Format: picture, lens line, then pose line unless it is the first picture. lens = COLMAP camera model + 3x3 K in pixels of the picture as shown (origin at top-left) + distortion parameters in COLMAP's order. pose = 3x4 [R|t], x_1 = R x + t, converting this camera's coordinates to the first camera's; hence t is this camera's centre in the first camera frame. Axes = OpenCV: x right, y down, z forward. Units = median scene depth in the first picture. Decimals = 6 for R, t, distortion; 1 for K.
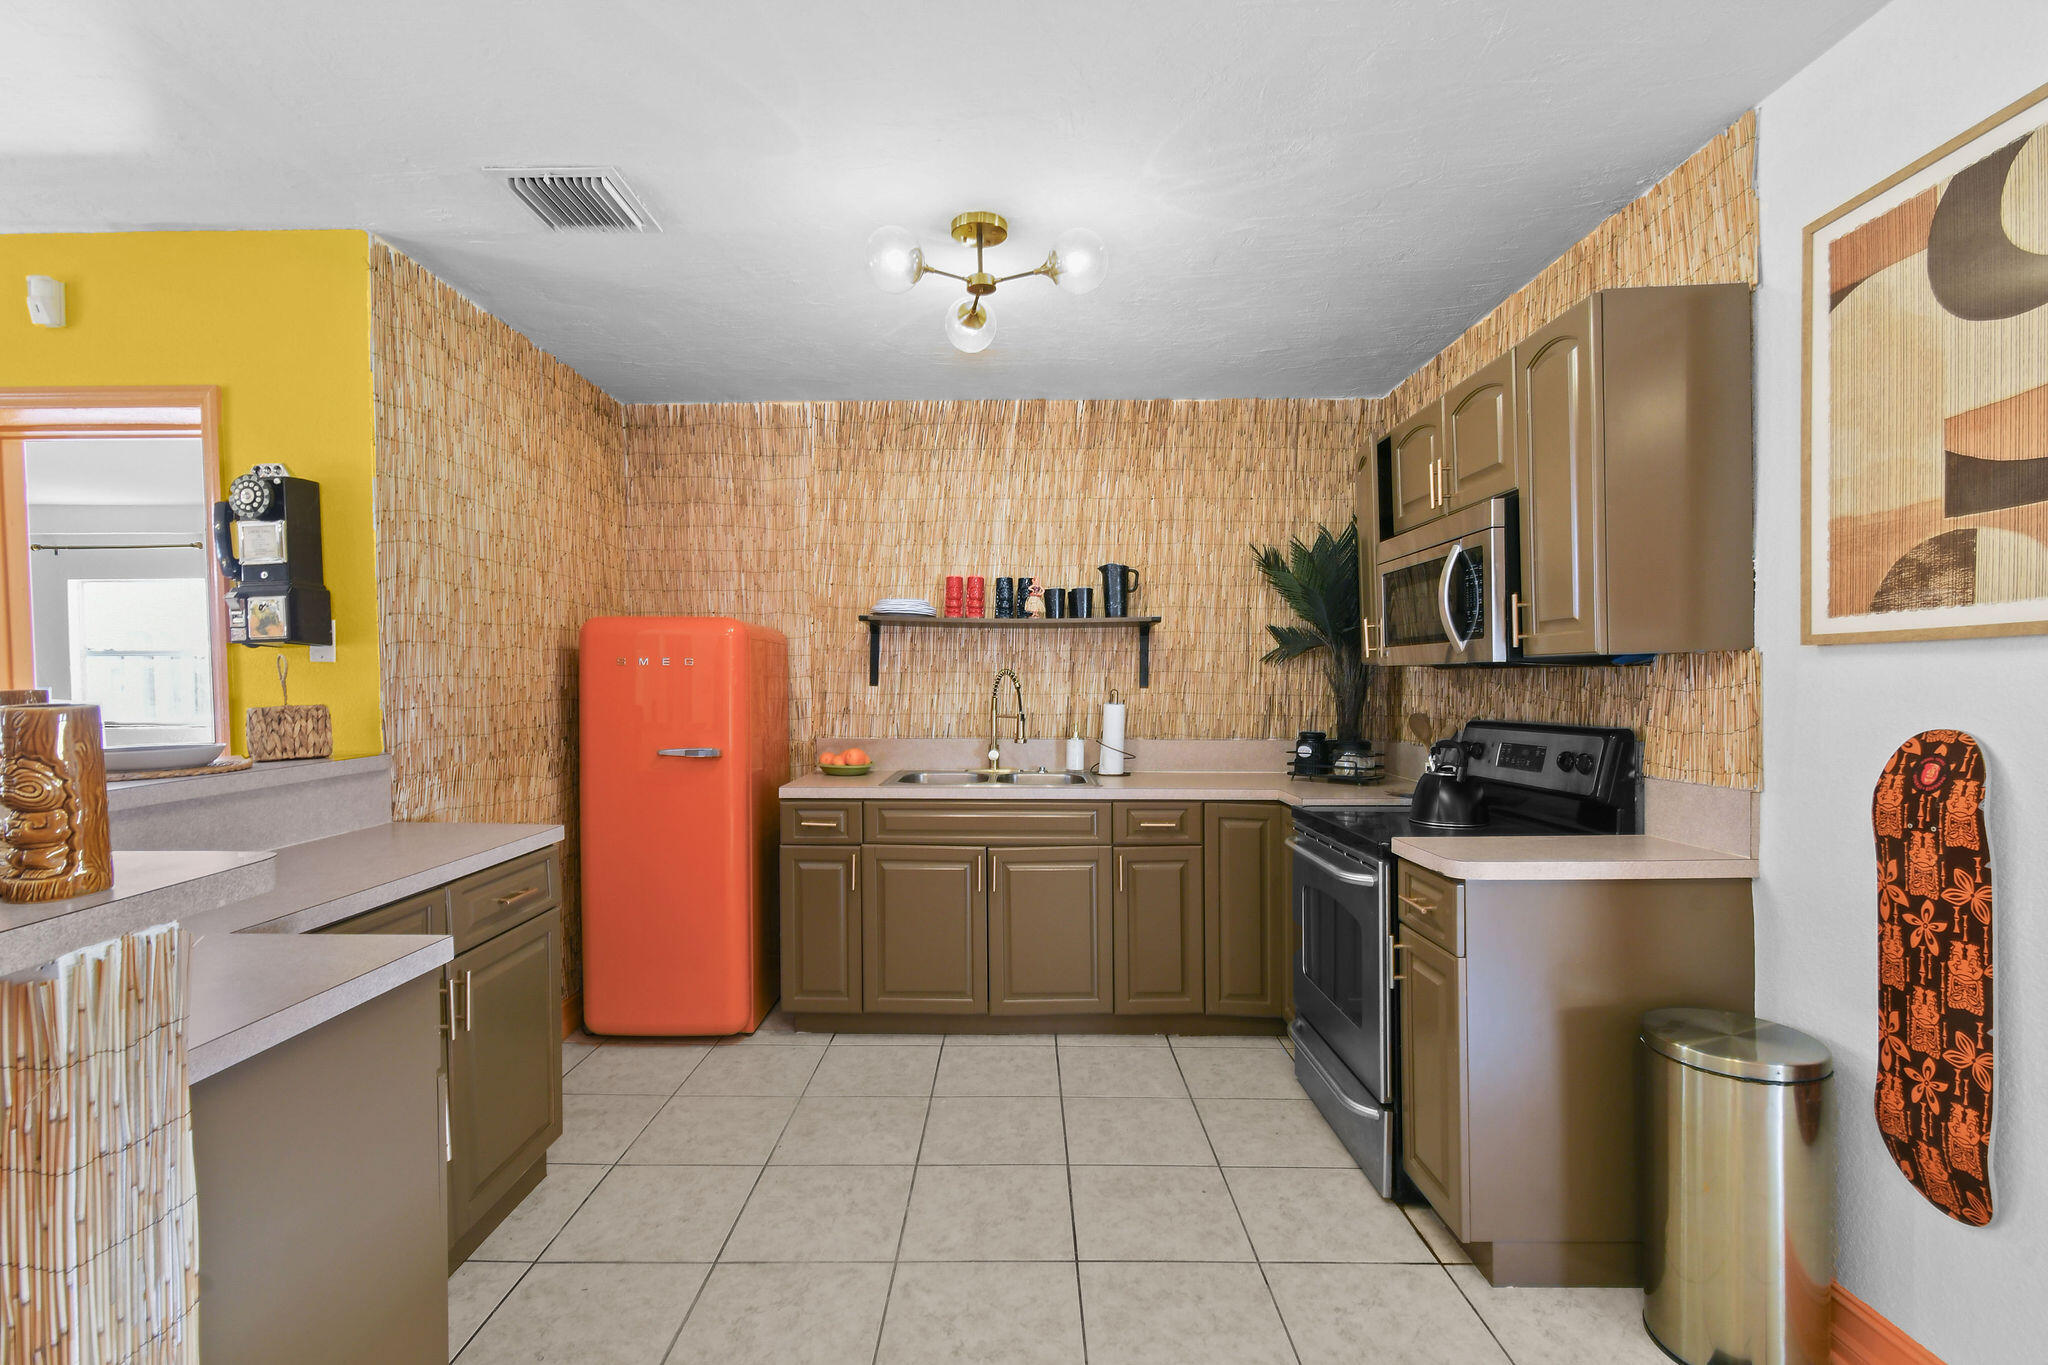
lens RADIAL K [[939.3, 0, 999.9], [0, 939.3, 718.9], [0, 0, 1]] dist [0.000194, -0.000182]
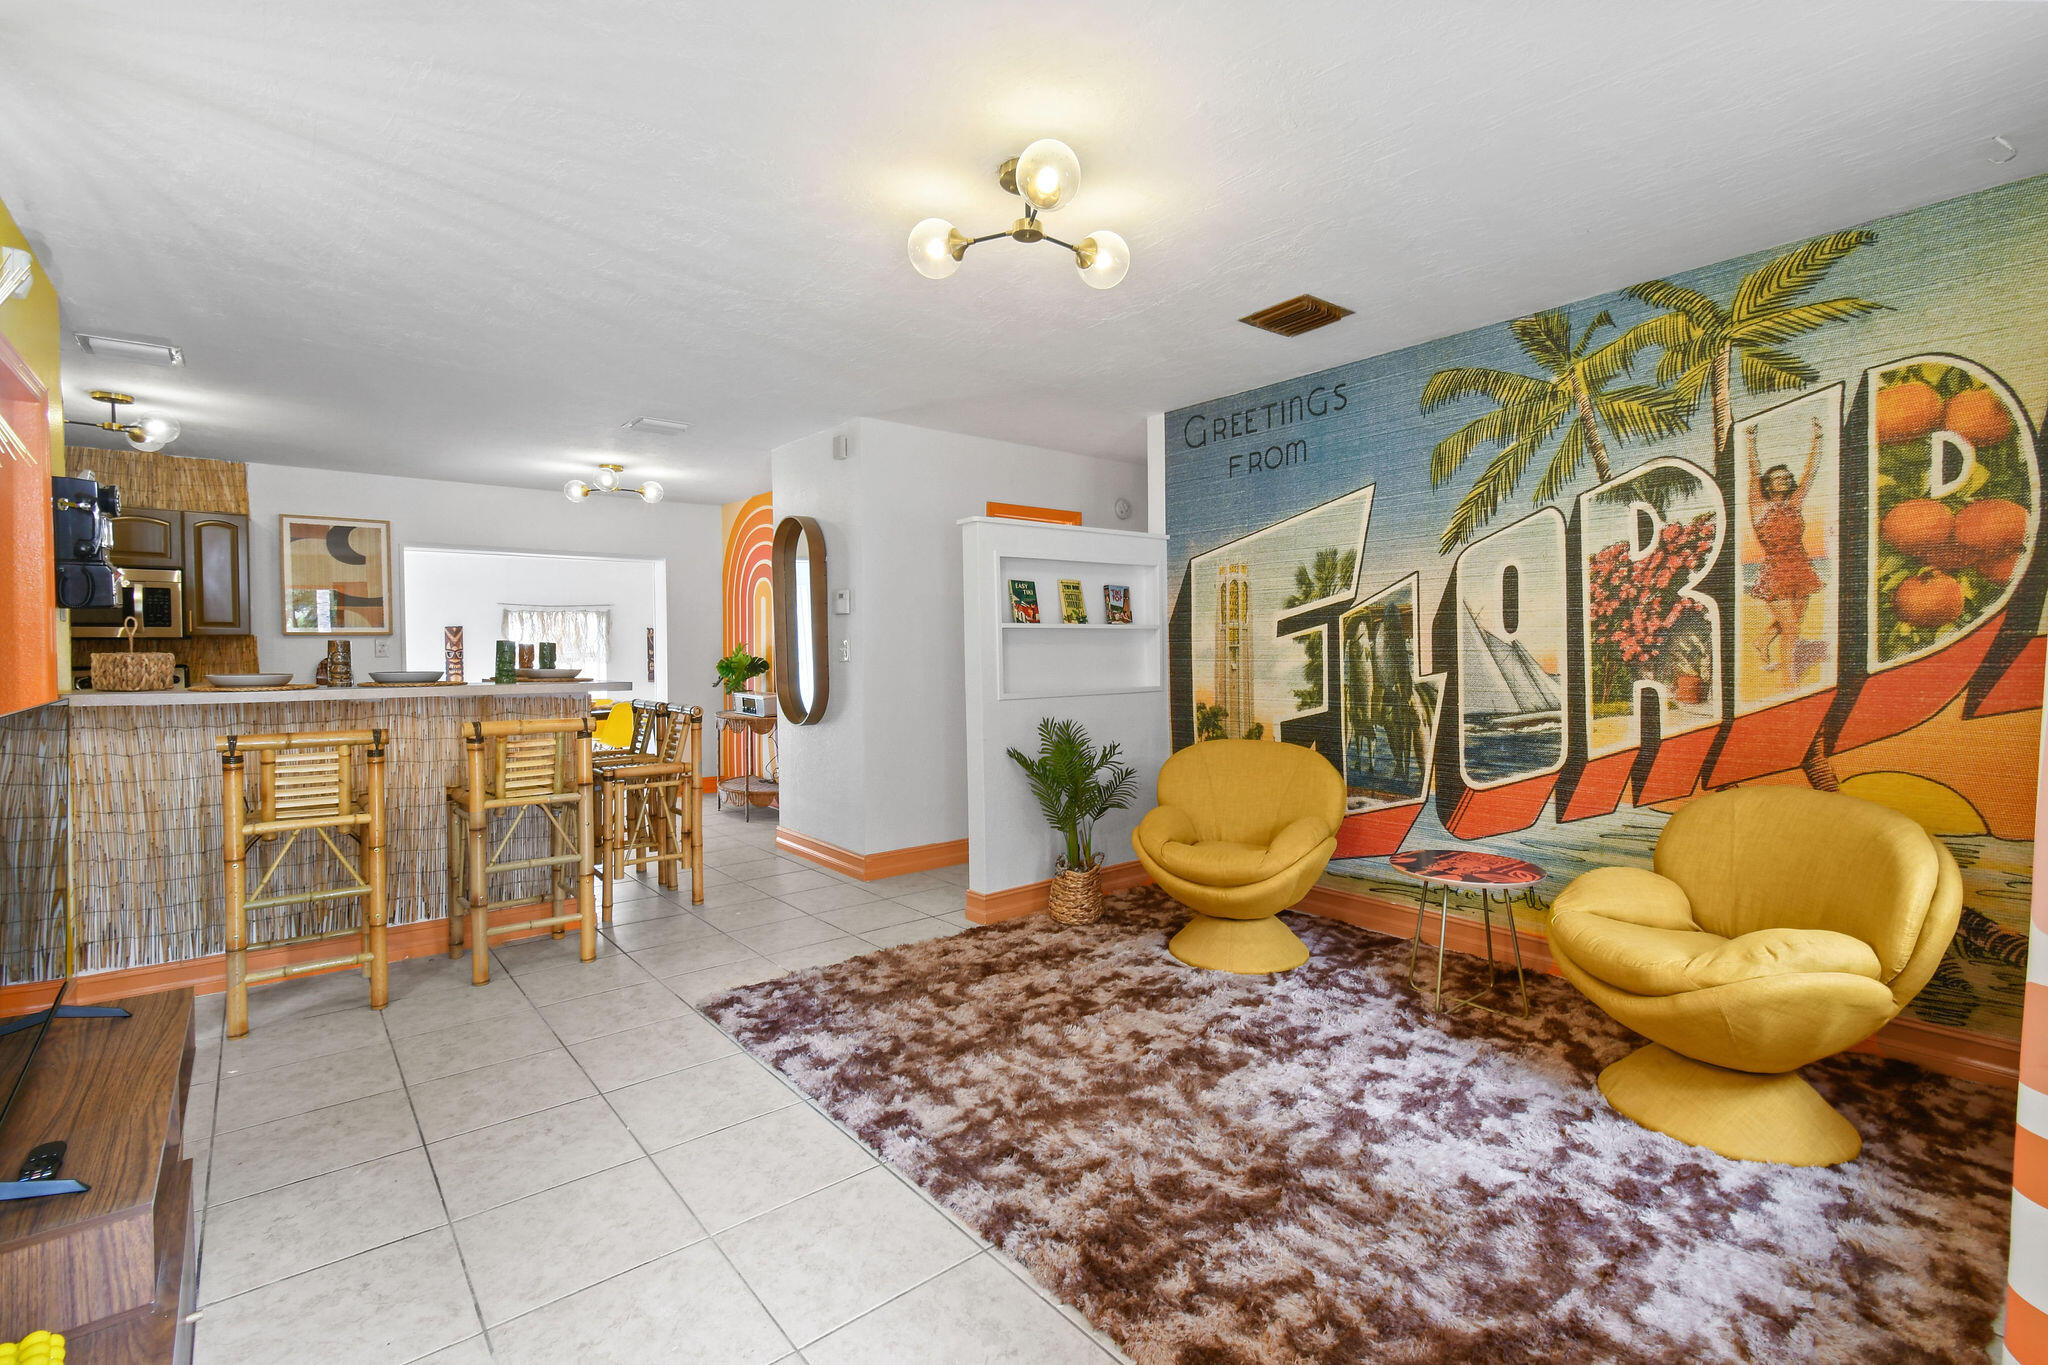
lens RADIAL K [[912.0, 0, 1032.4], [0, 912.0, 670.6], [0, 0, 1]] dist [0.001961, -0.000078]
pose [[-0.655867, -0.010158, 0.754808, -1.816222], [0.038805, 0.998134, 0.047150, 0.001057], [-0.753879, 0.060215, -0.654249, 0.591103]]
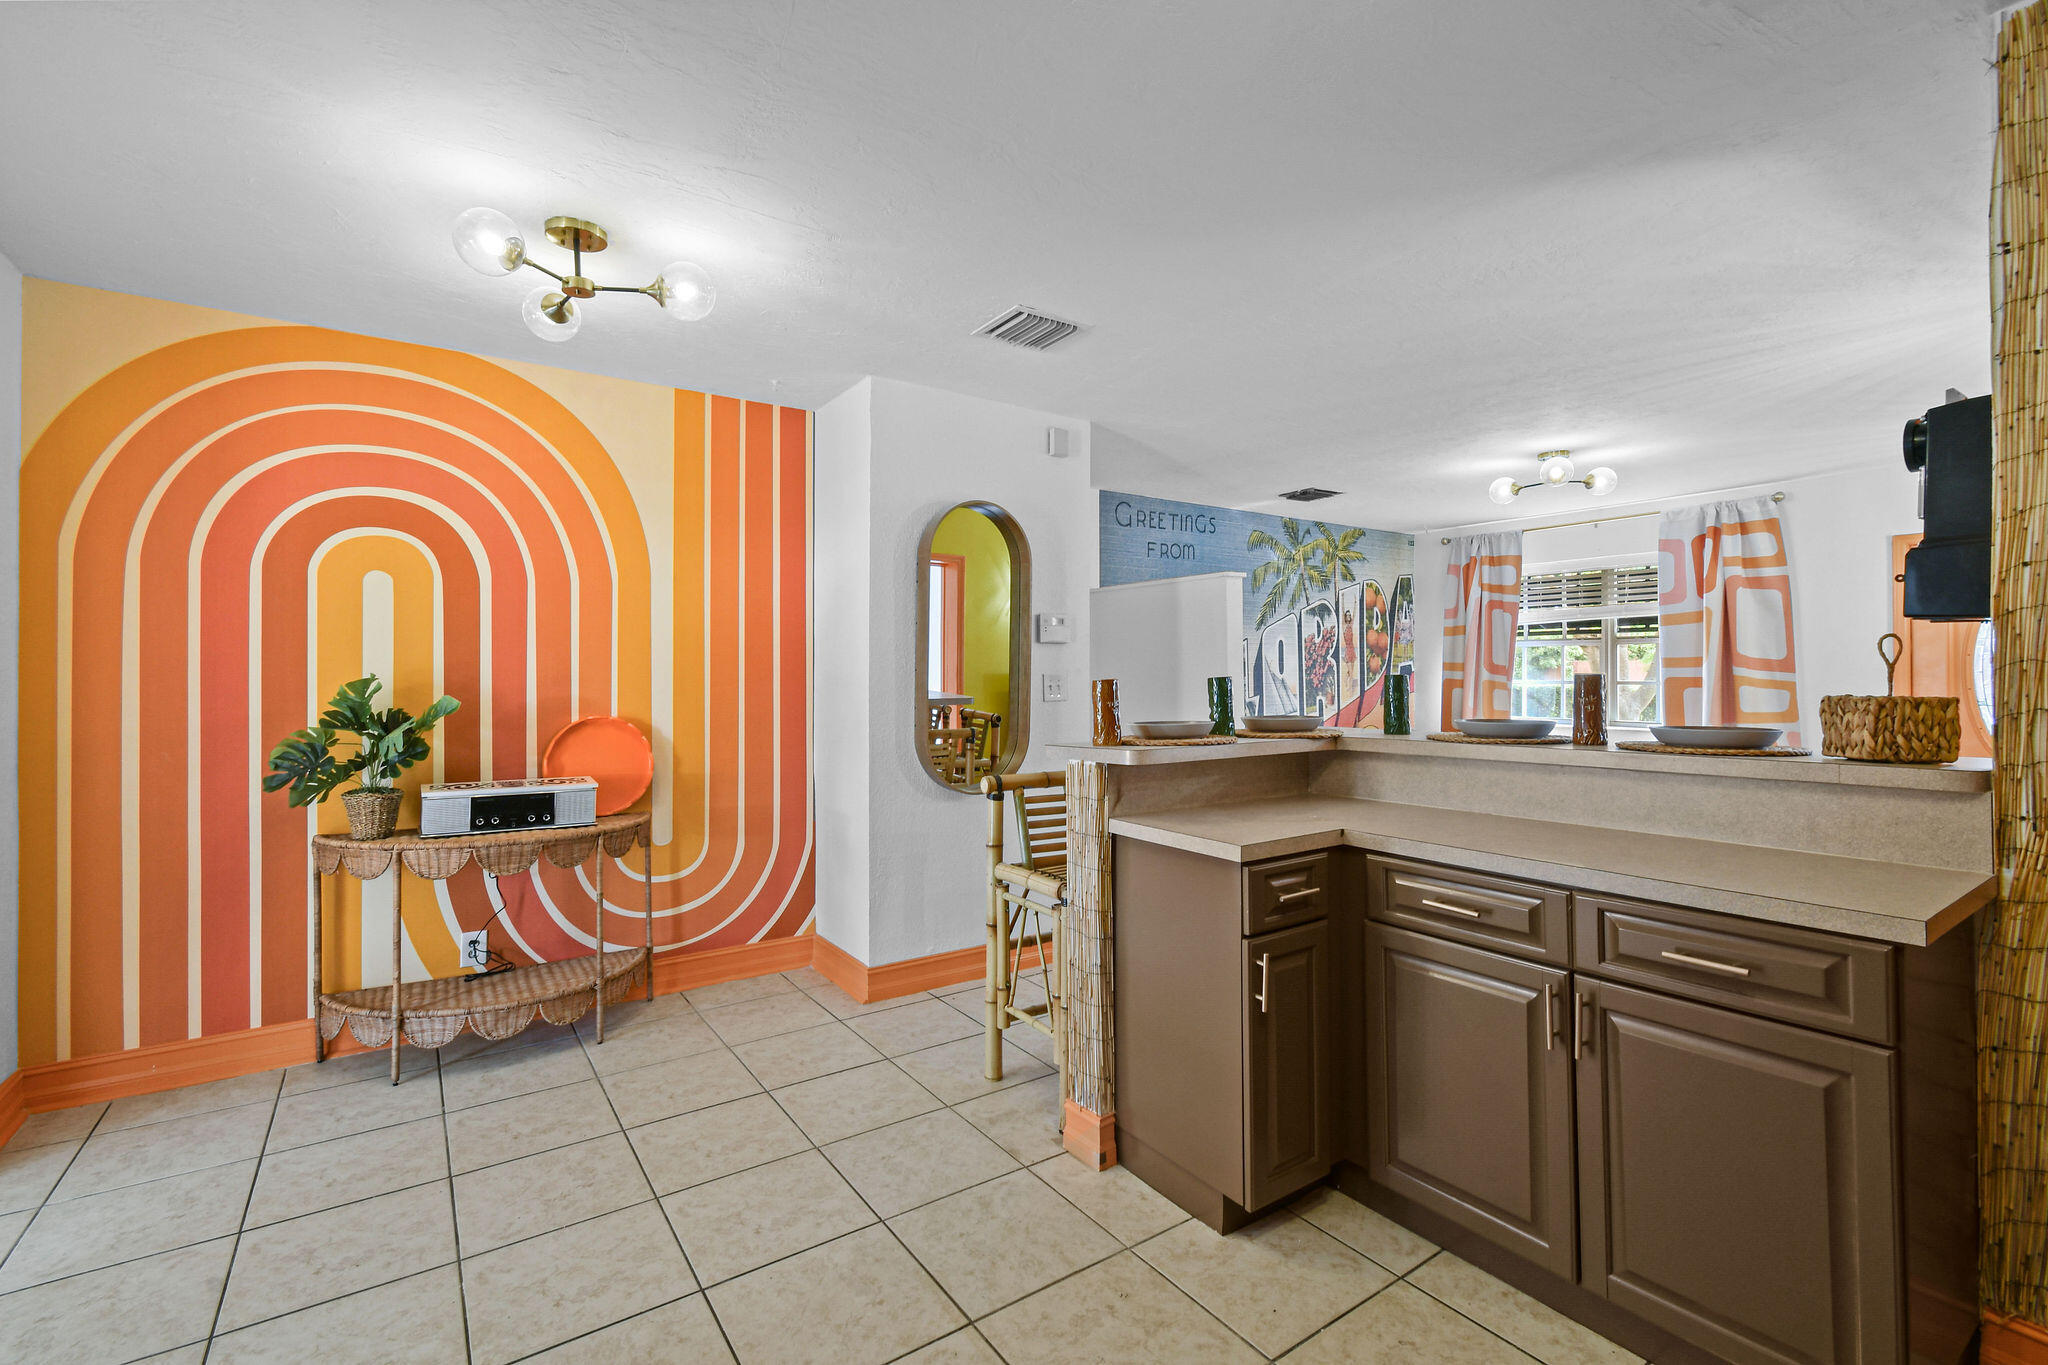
lens RADIAL K [[902.5, 0, 1029.5], [0, 902.5, 667.4], [0, 0, 1]] dist [-0.000117, -0.000028]
pose [[-0.811341, 0.002386, -0.584569, 0.207496], [-0.016517, 0.999499, 0.027004, -0.031372], [0.584340, 0.031565, -0.810895, 0.800598]]
